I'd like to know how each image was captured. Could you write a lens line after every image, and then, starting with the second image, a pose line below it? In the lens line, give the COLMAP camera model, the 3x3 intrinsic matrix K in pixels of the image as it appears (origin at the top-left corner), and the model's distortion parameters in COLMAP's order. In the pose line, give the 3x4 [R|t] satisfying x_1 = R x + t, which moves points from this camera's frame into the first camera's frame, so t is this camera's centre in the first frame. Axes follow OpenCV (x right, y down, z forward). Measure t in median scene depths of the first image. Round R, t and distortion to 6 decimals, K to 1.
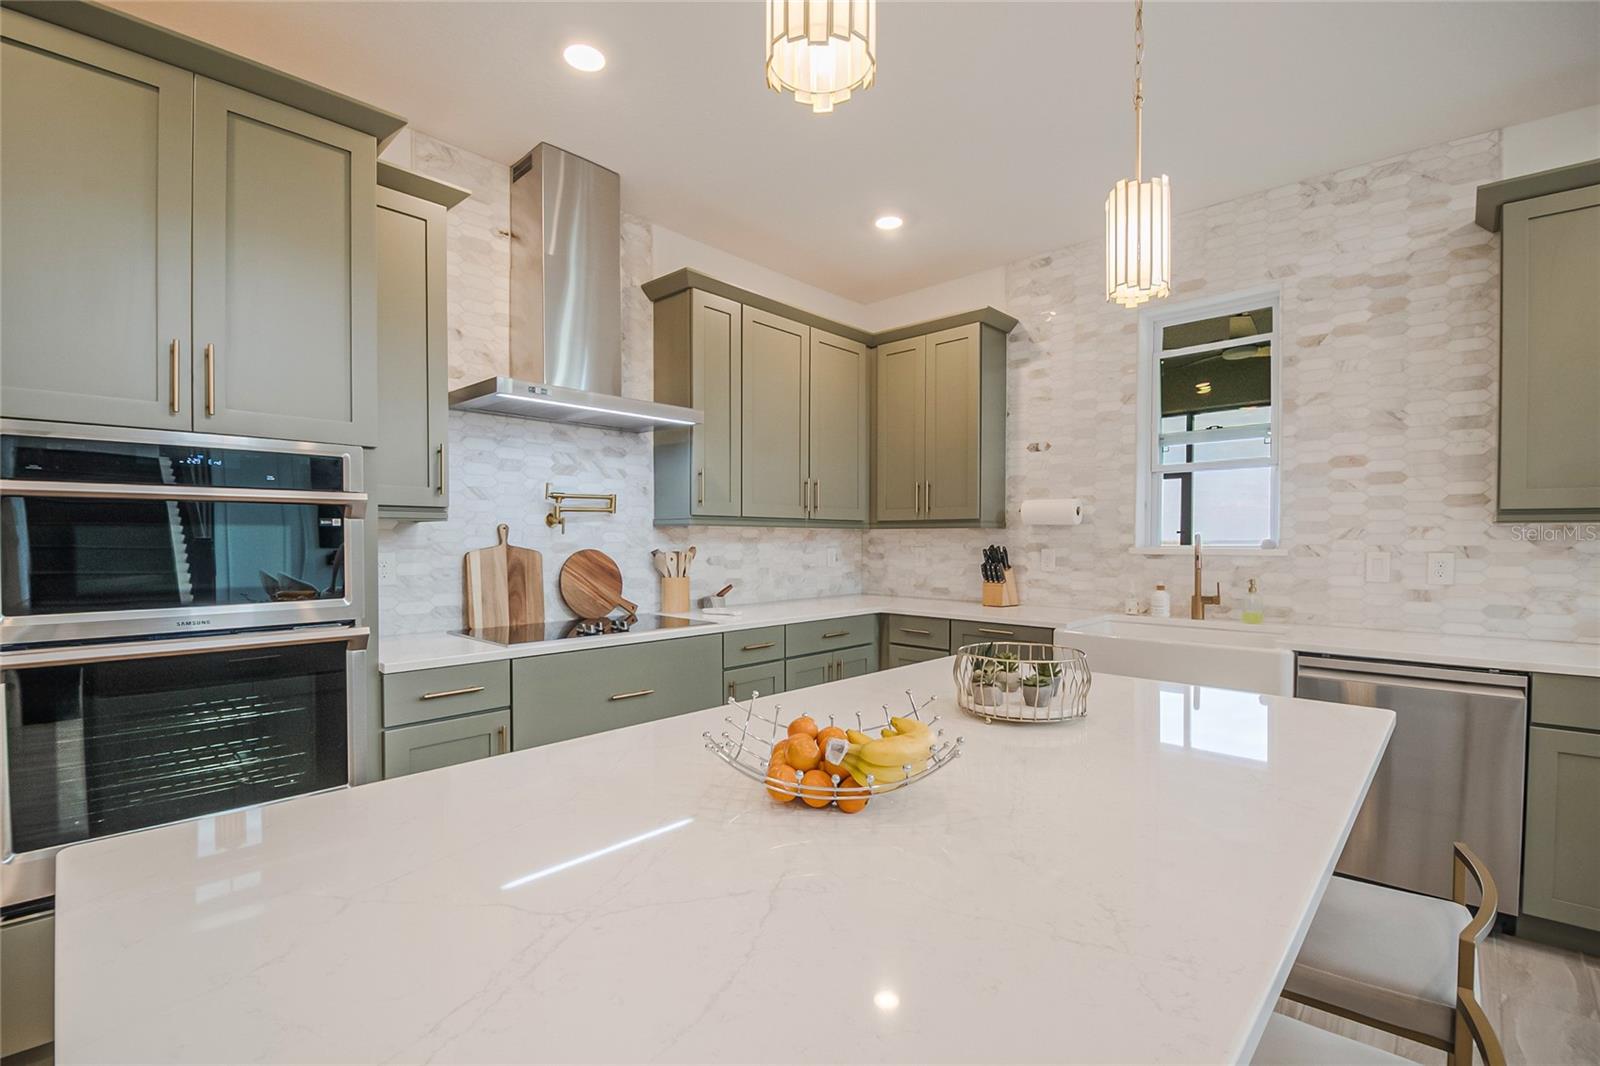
lens RADIAL K [[714.4, 0, 831.3], [0, 714.4, 558.5], [0, 0, 1]] dist [-0.007789, -0.008945]
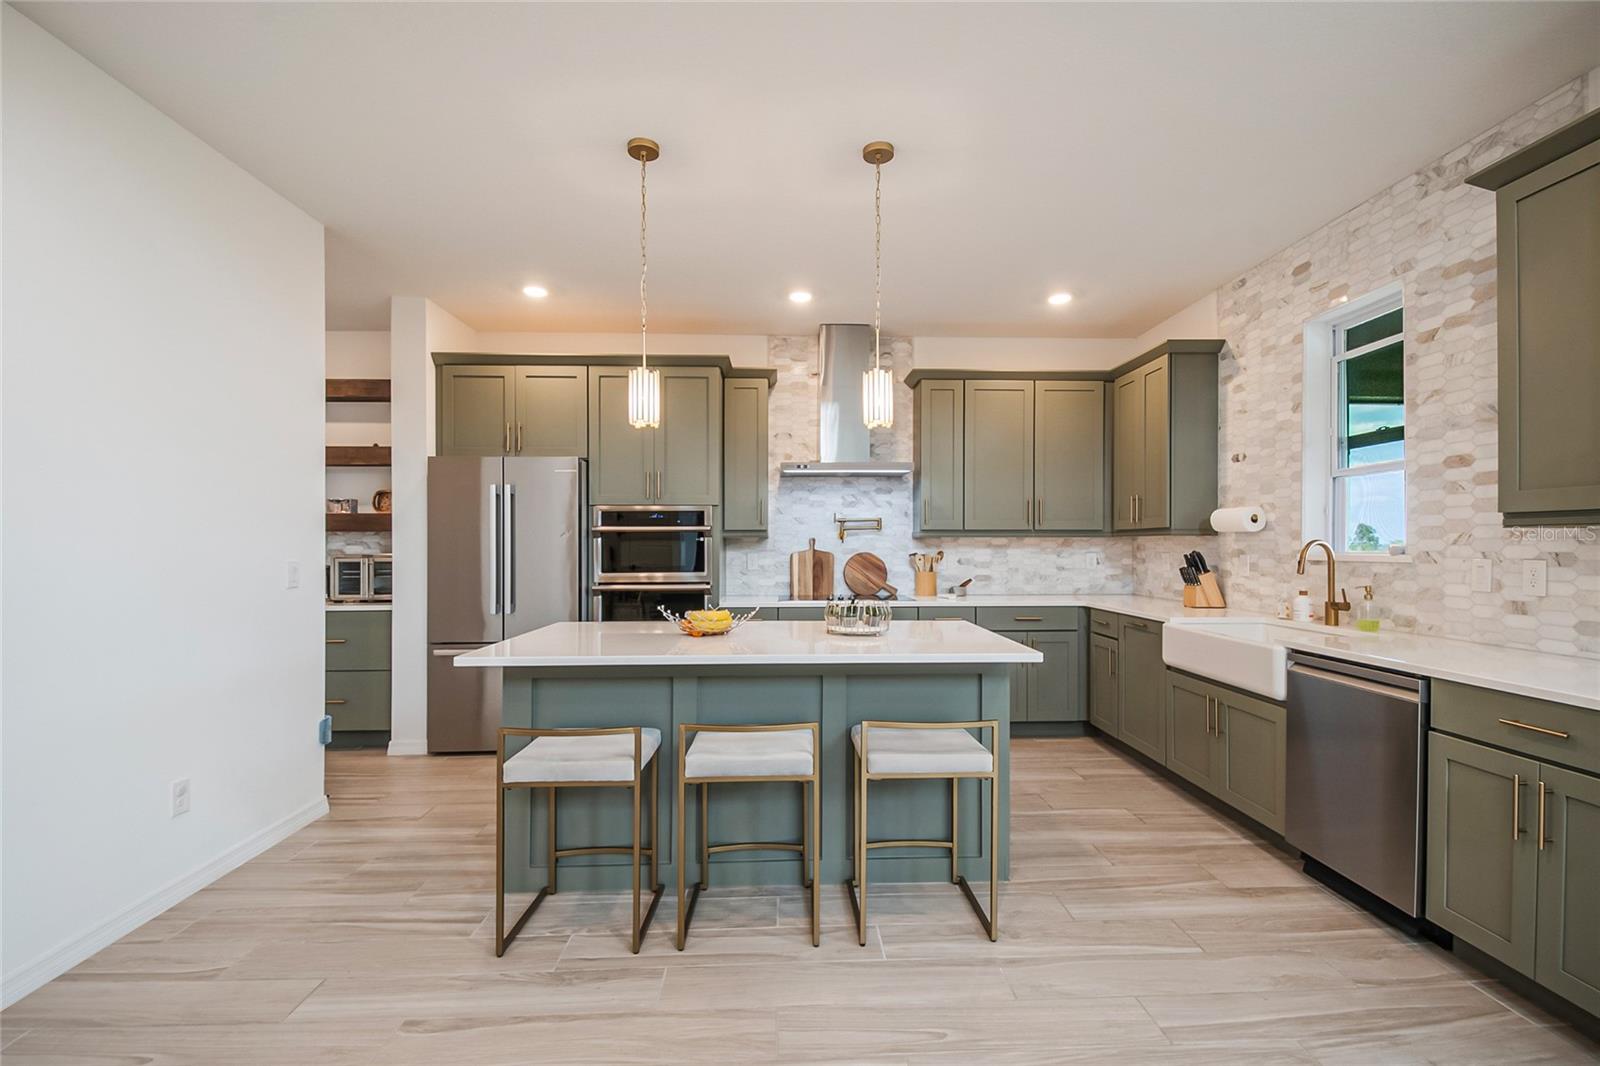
lens RADIAL K [[714.4, 0, 761.7], [0, 714.4, 549.5], [0, 0, 1]] dist [-0.007789, -0.008945]
pose [[0.669928, 0.001728, -0.742424, 0.697491], [-0.018440, 0.999728, -0.014313, 0.007578], [0.742197, 0.023279, 0.669777, -0.254066]]
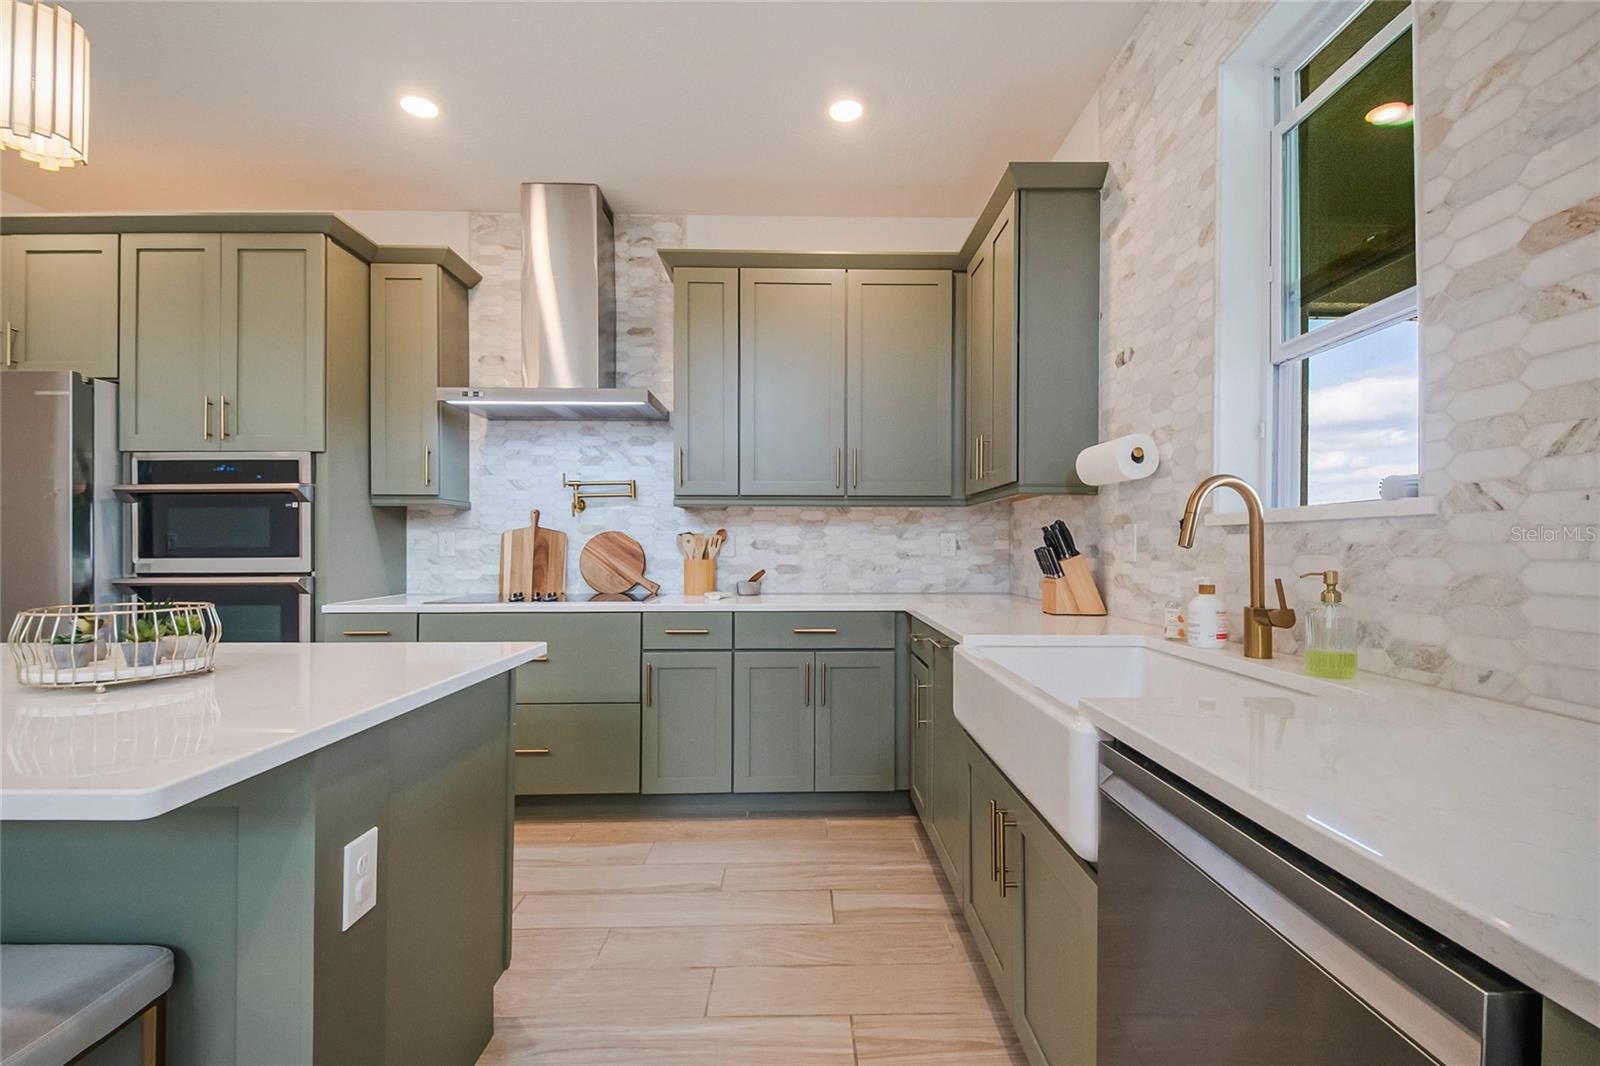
lens RADIAL K [[714.4, 0, 763.7], [0, 714.4, 555.8], [0, 0, 1]] dist [-0.007789, -0.008945]
pose [[0.671505, 0.008668, -0.740950, 0.625285], [-0.019579, 0.999790, -0.006048, 0.026584], [0.740742, 0.018568, 0.671533, 0.430764]]
